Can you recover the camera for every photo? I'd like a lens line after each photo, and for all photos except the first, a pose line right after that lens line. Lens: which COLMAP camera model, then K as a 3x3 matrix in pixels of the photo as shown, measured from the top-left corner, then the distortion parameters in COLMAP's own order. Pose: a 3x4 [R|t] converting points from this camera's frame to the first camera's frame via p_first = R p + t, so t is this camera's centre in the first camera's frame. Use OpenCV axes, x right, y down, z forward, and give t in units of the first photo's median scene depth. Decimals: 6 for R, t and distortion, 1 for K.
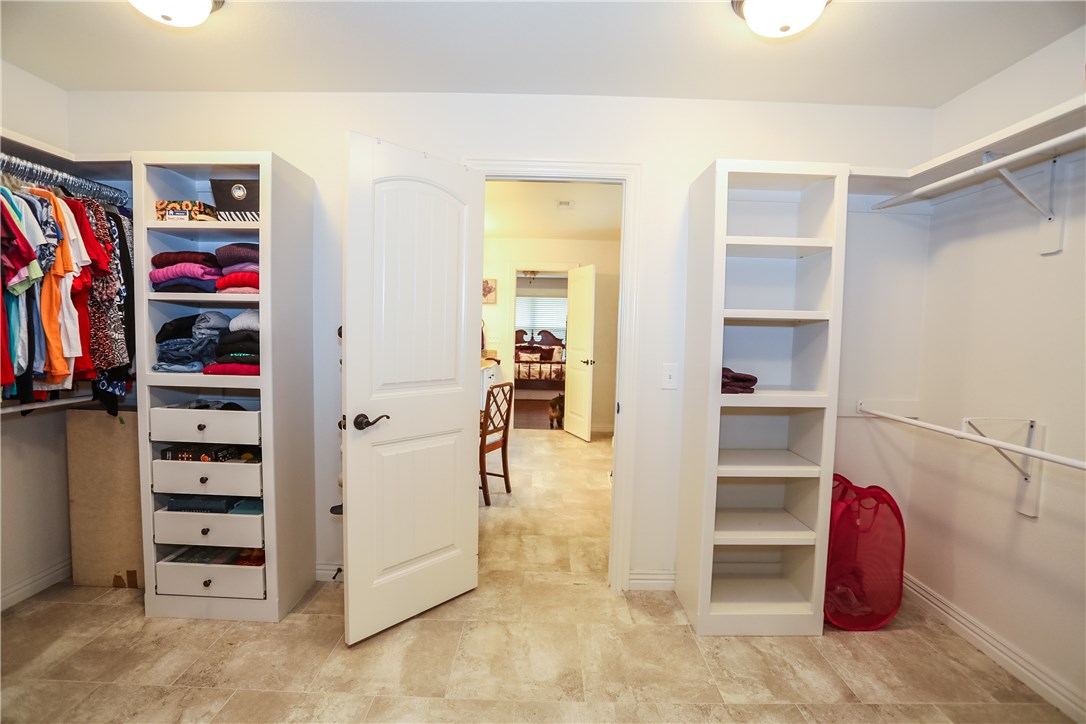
lens RADIAL K [[528.3, 0, 542.3], [0, 528.3, 359.2], [0, 0, 1]] dist [-0.059718, 0.019864]
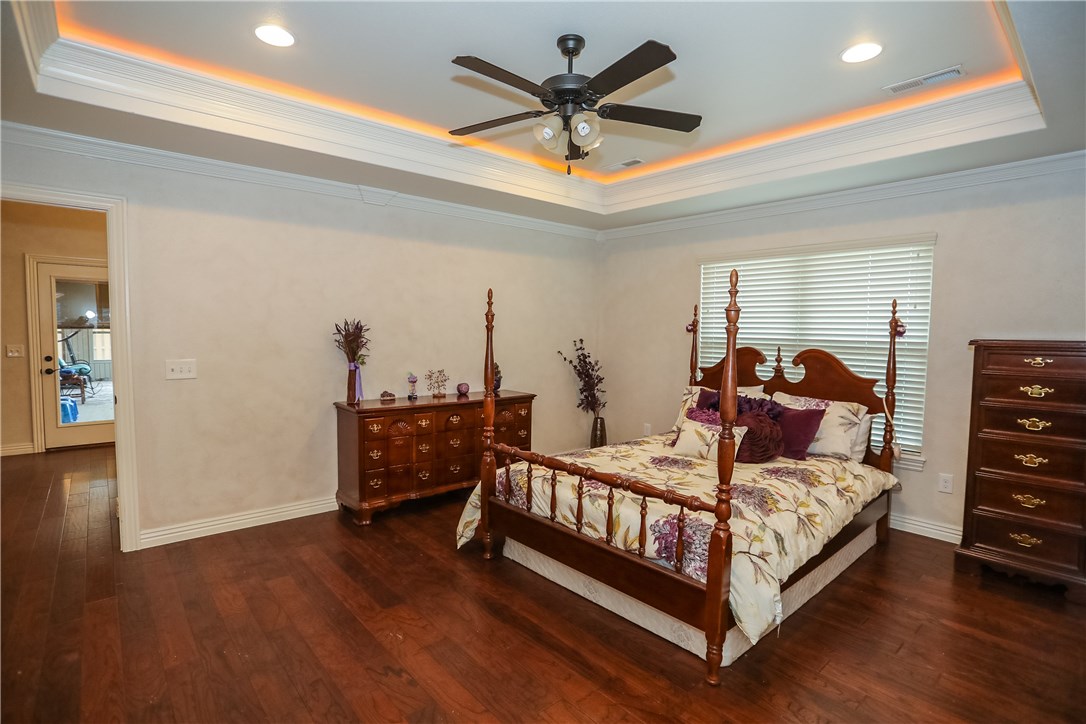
lens RADIAL K [[528.3, 0, 553.4], [0, 528.3, 359.8], [0, 0, 1]] dist [-0.059718, 0.019864]
pose [[0.674624, 0.033915, -0.737382, 0.248107], [-0.048417, 0.998826, 0.001643, -0.077909], [0.736572, 0.034593, 0.675474, 1.248042]]
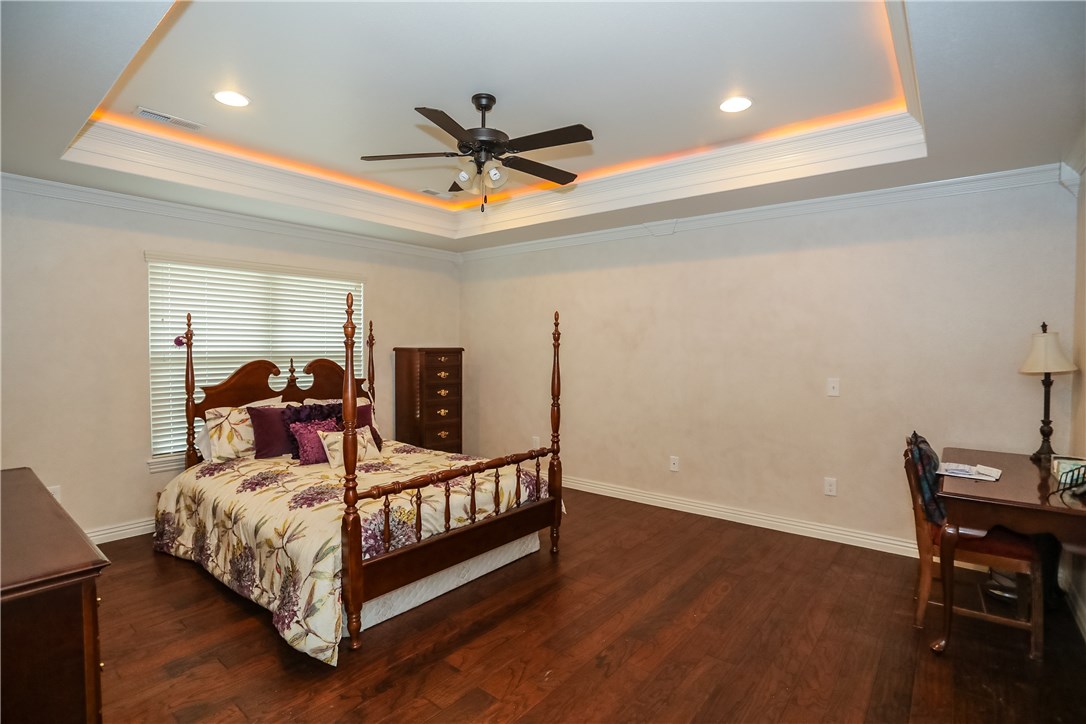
lens RADIAL K [[528.3, 0, 522.7], [0, 528.3, 361.3], [0, 0, 1]] dist [-0.059718, 0.019864]
pose [[0.645419, -0.035274, 0.763014, -0.363401], [0.055727, 0.998446, -0.000981, -0.084498], [-0.761794, 0.043154, 0.646381, 1.202046]]
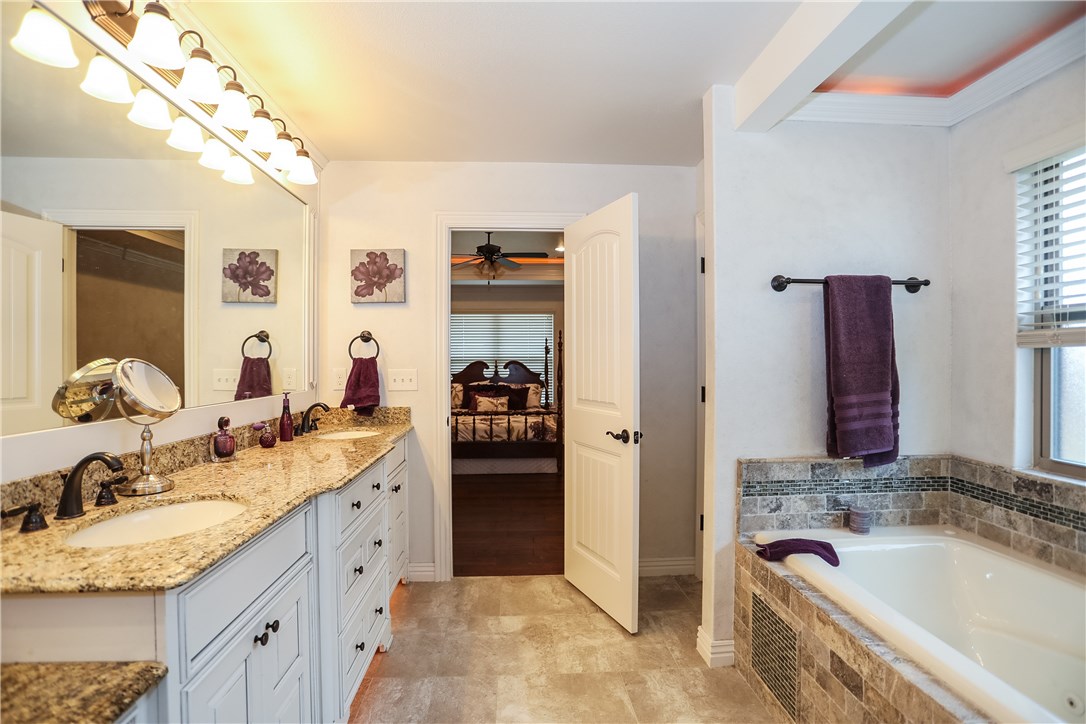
lens RADIAL K [[528.3, 0, 537.5], [0, 528.3, 360.7], [0, 0, 1]] dist [-0.059718, 0.019864]
pose [[0.998380, -0.024757, 0.051226, -0.000283], [0.027571, 0.998107, -0.054980, -0.031555], [-0.049768, 0.056303, 0.997173, 0.593136]]
